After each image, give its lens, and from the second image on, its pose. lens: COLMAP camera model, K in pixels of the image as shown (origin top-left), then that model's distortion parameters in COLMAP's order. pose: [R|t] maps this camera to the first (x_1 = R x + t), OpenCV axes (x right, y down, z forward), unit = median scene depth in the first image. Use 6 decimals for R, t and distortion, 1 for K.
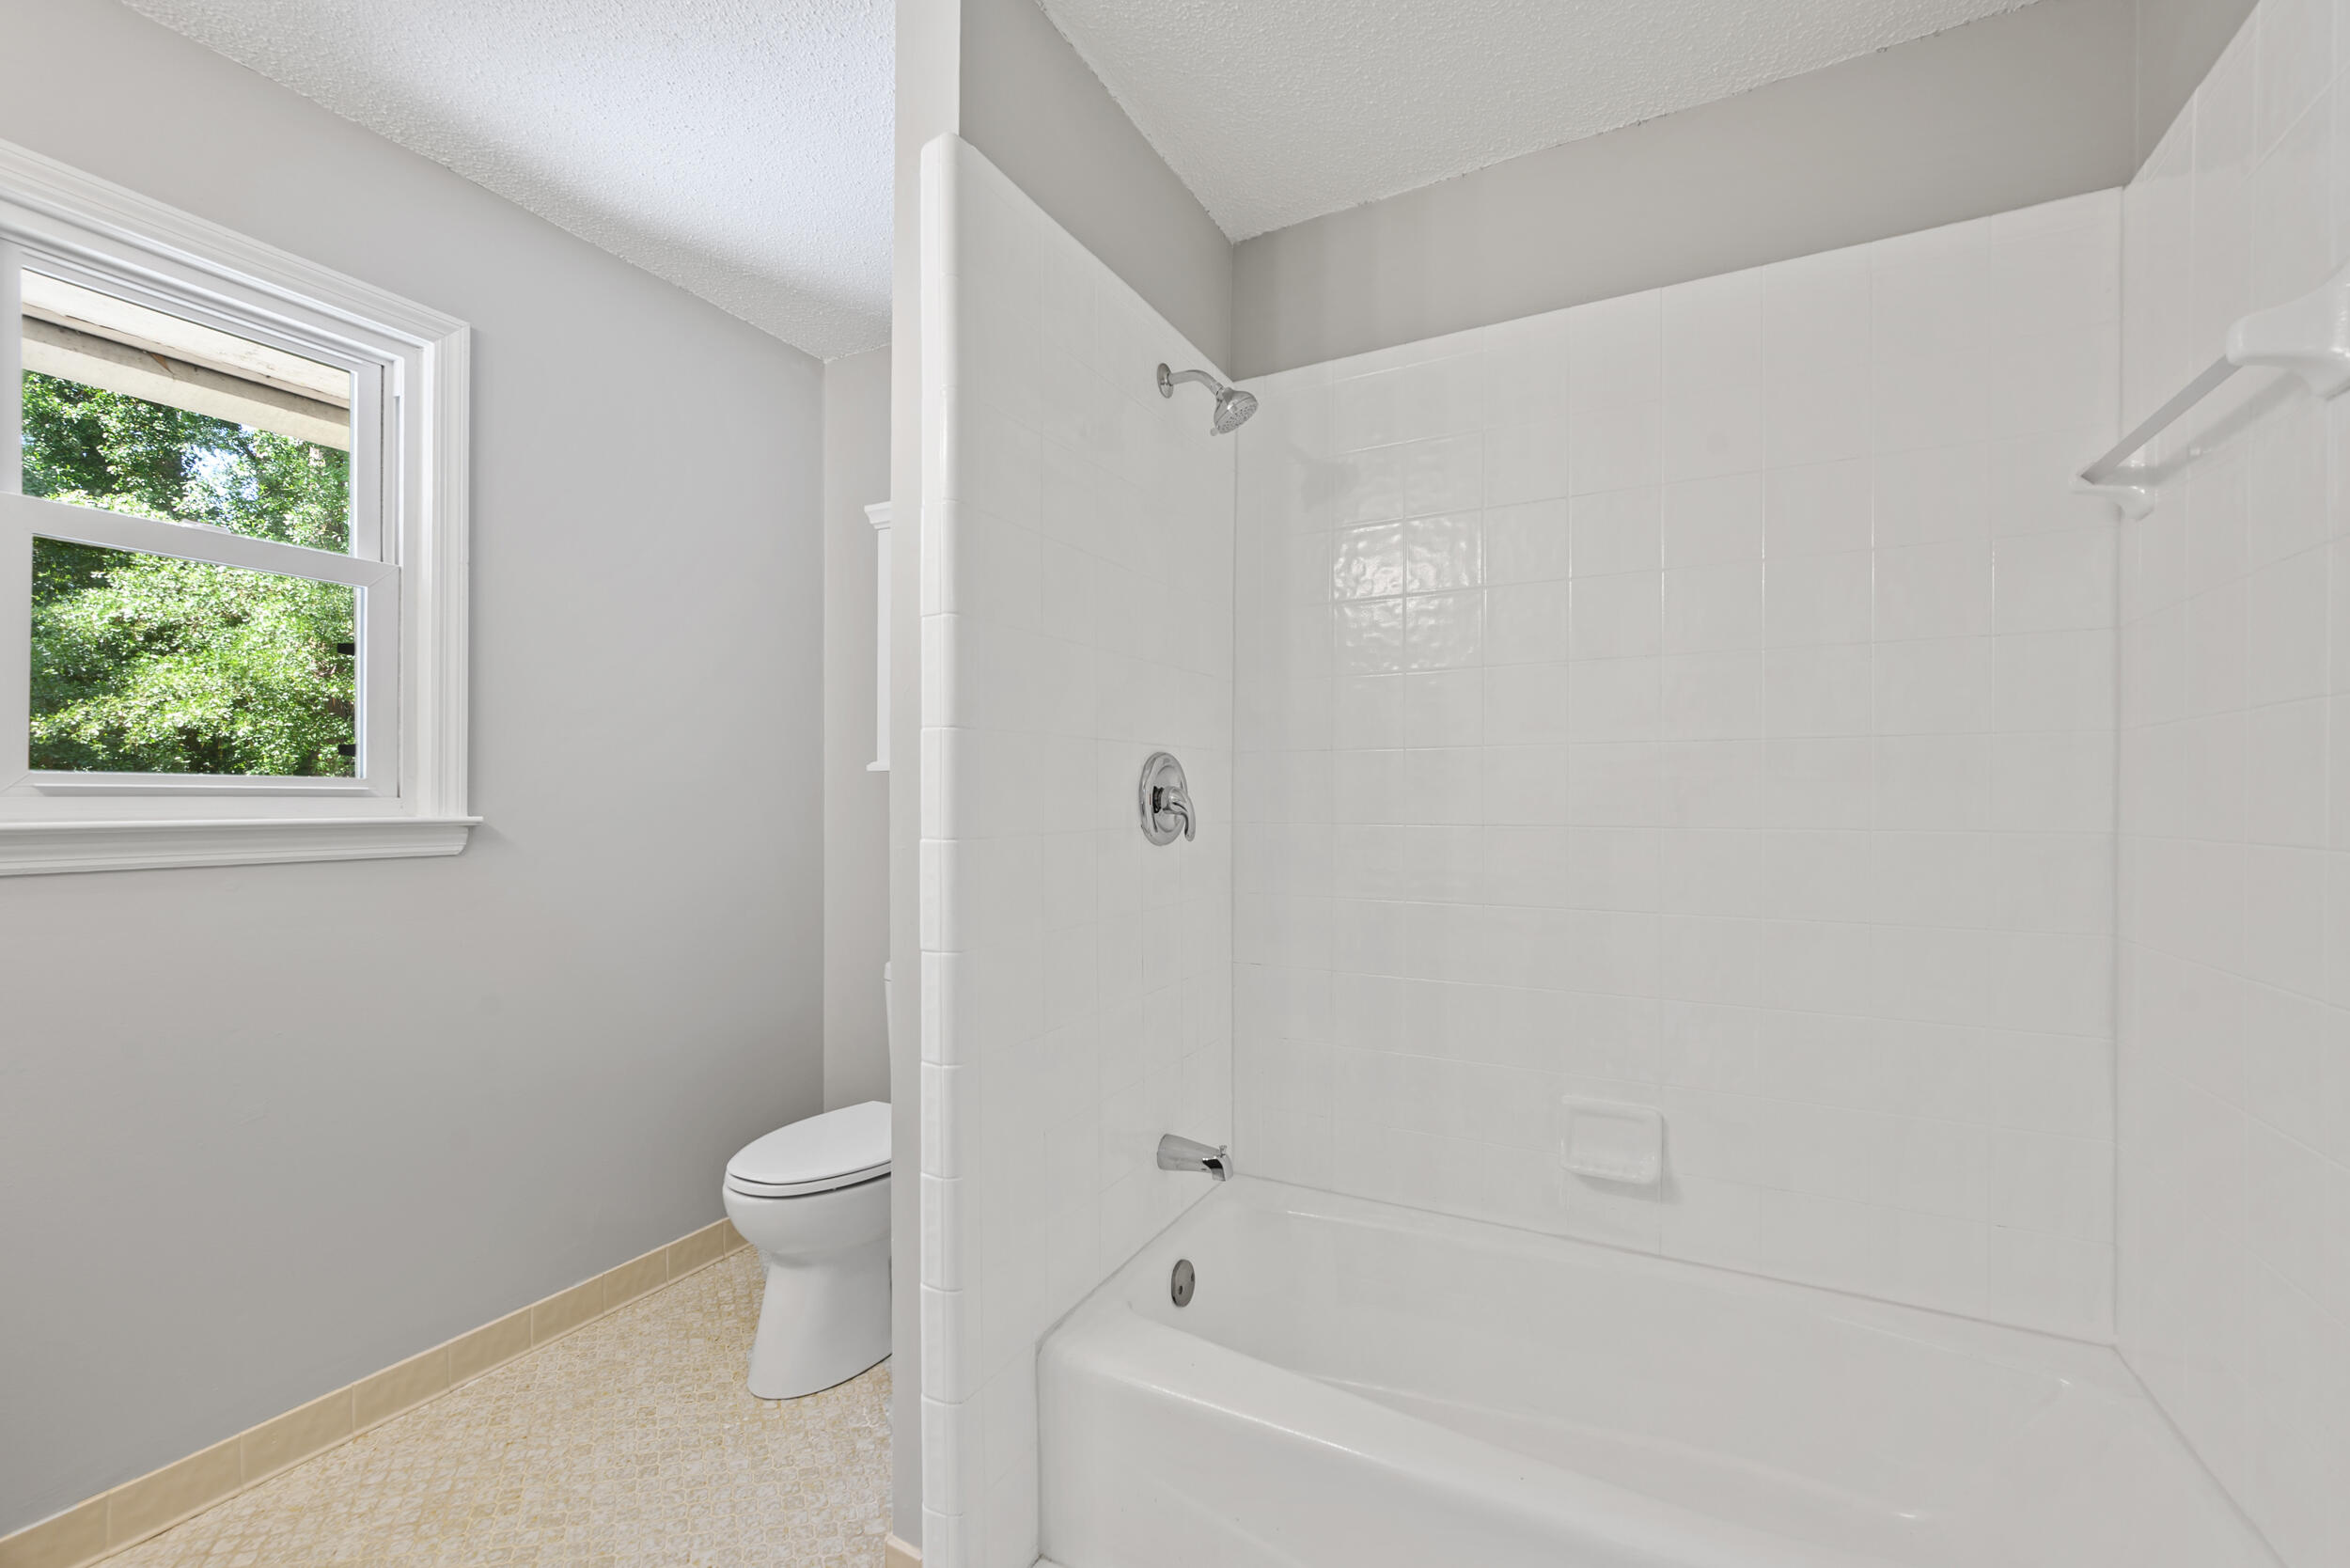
lens RADIAL K [[937.1, 0, 1223.4], [0, 937.1, 804.0], [0, 0, 1]] dist [-0.006254, 0.001572]
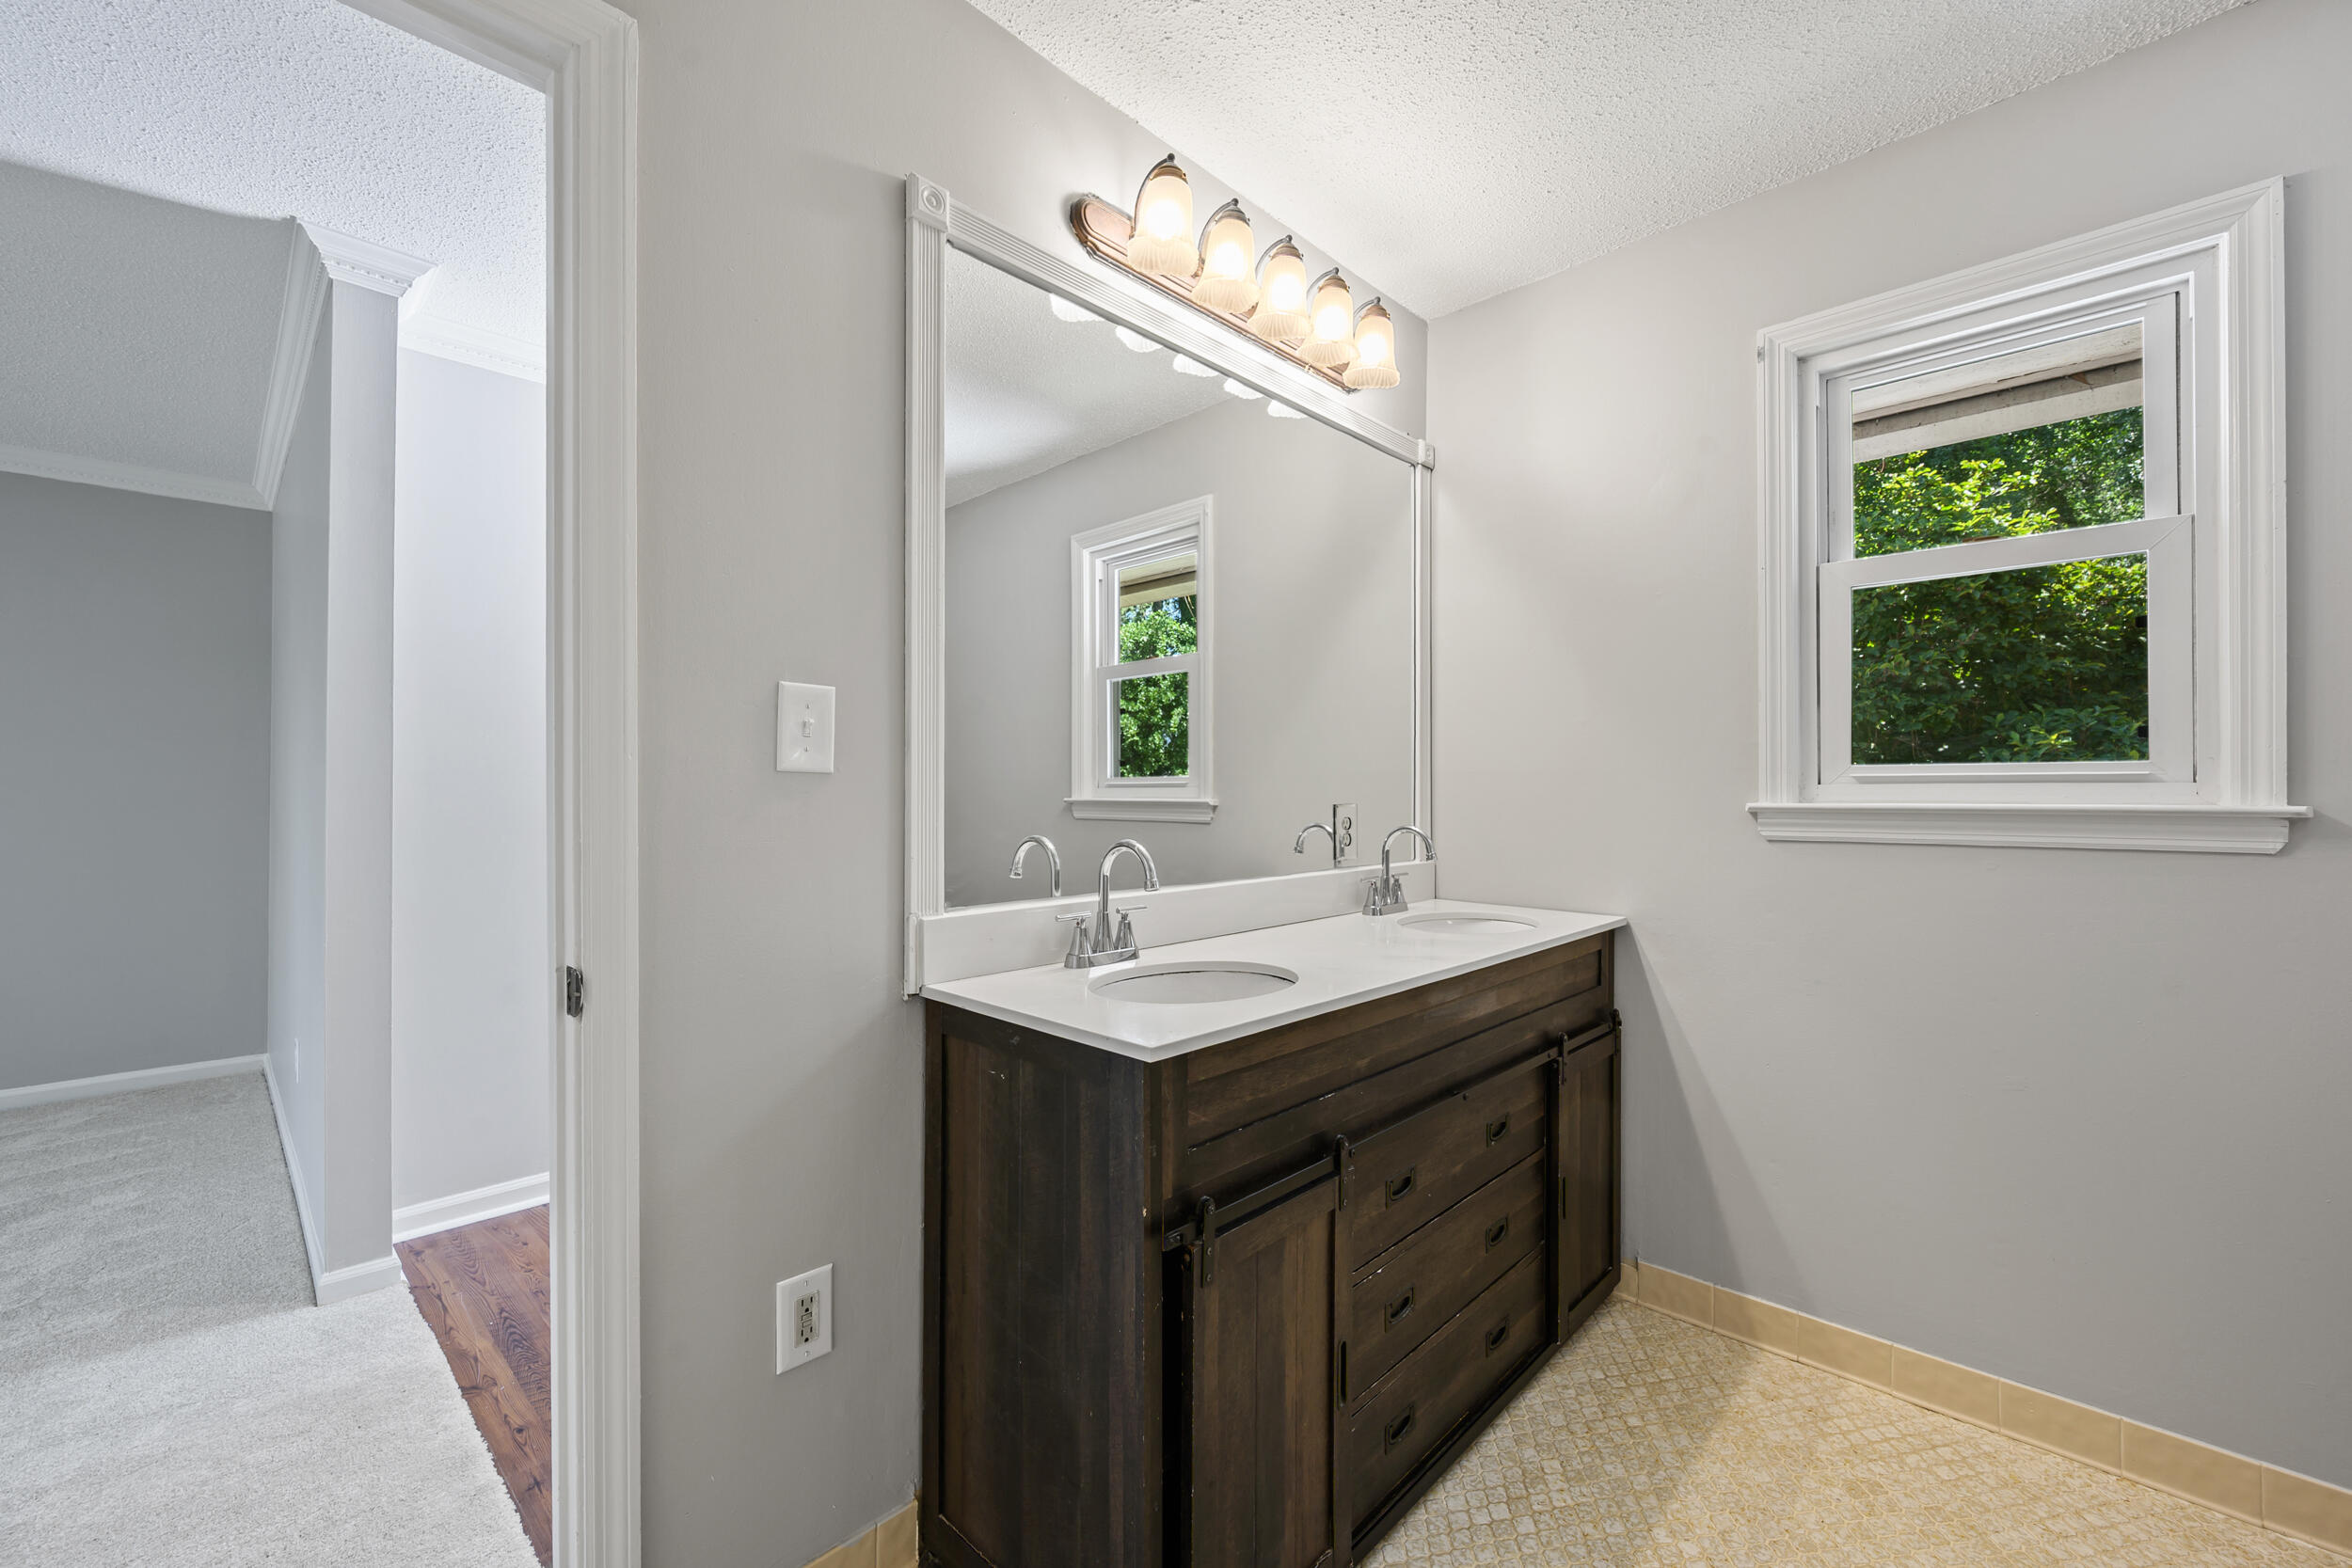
lens RADIAL K [[937.8, 0, 1159.6], [0, 937.8, 787.0], [0, 0, 1]] dist [-0.006254, 0.001572]
pose [[-0.318622, -0.003962, -0.947874, 0.263607], [-0.002534, 0.999991, -0.003328, 0.002861], [0.947879, 0.001342, -0.318629, 0.413473]]
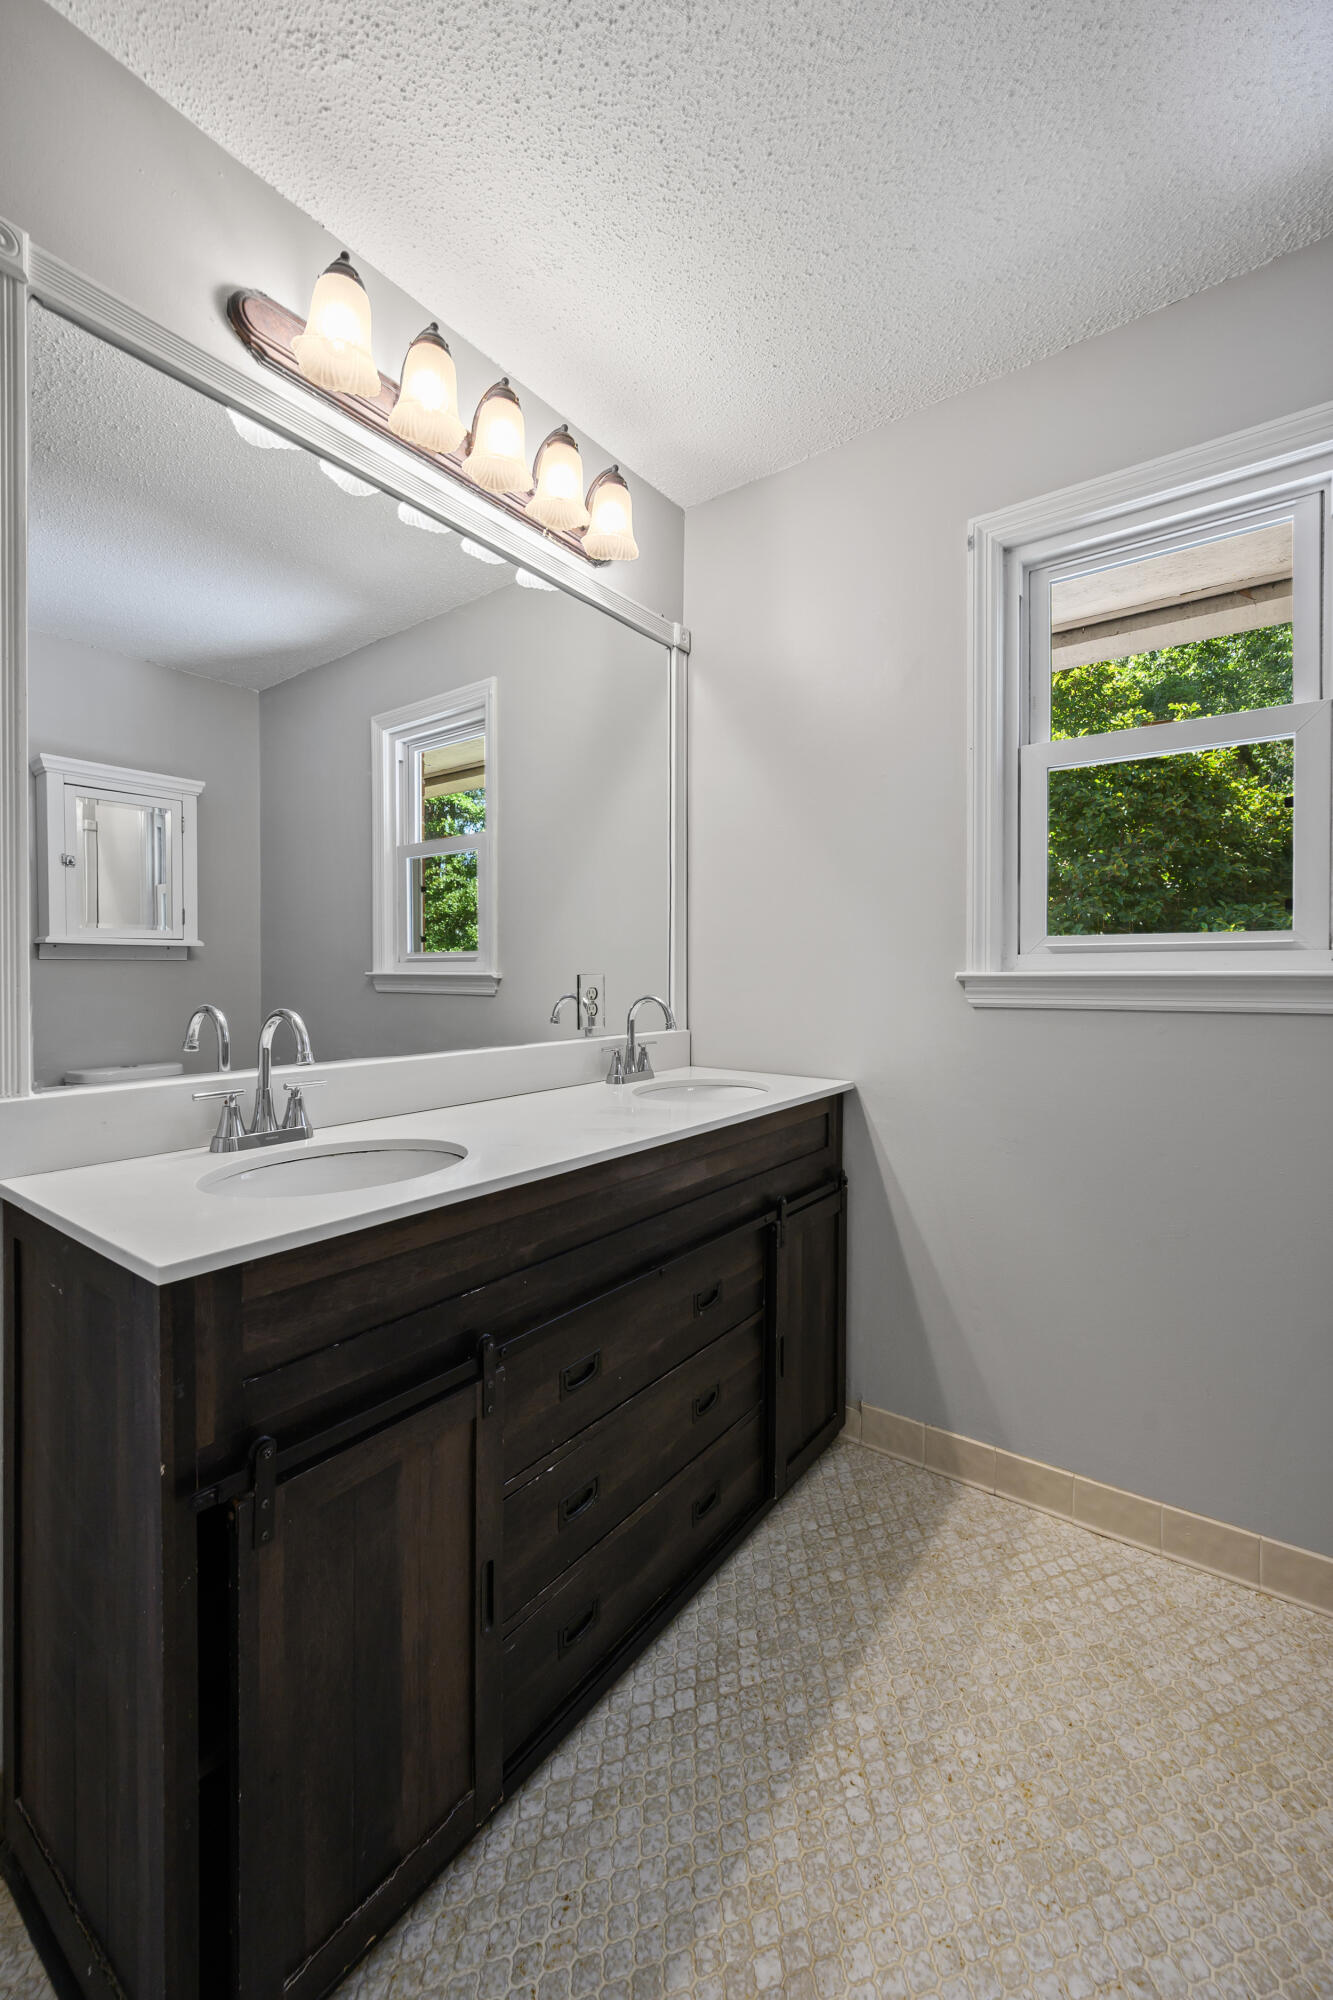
lens RADIAL K [[797.6, 0, 655.8], [0, 797.6, 982.6], [0, 0, 1]] dist [-0.006254, 0.001572]
pose [[-0.190458, 0.012316, -0.981618, 0.020745], [-0.003714, 0.999905, 0.013266, 0.018786], [0.981688, 0.006173, -0.190394, 0.552137]]
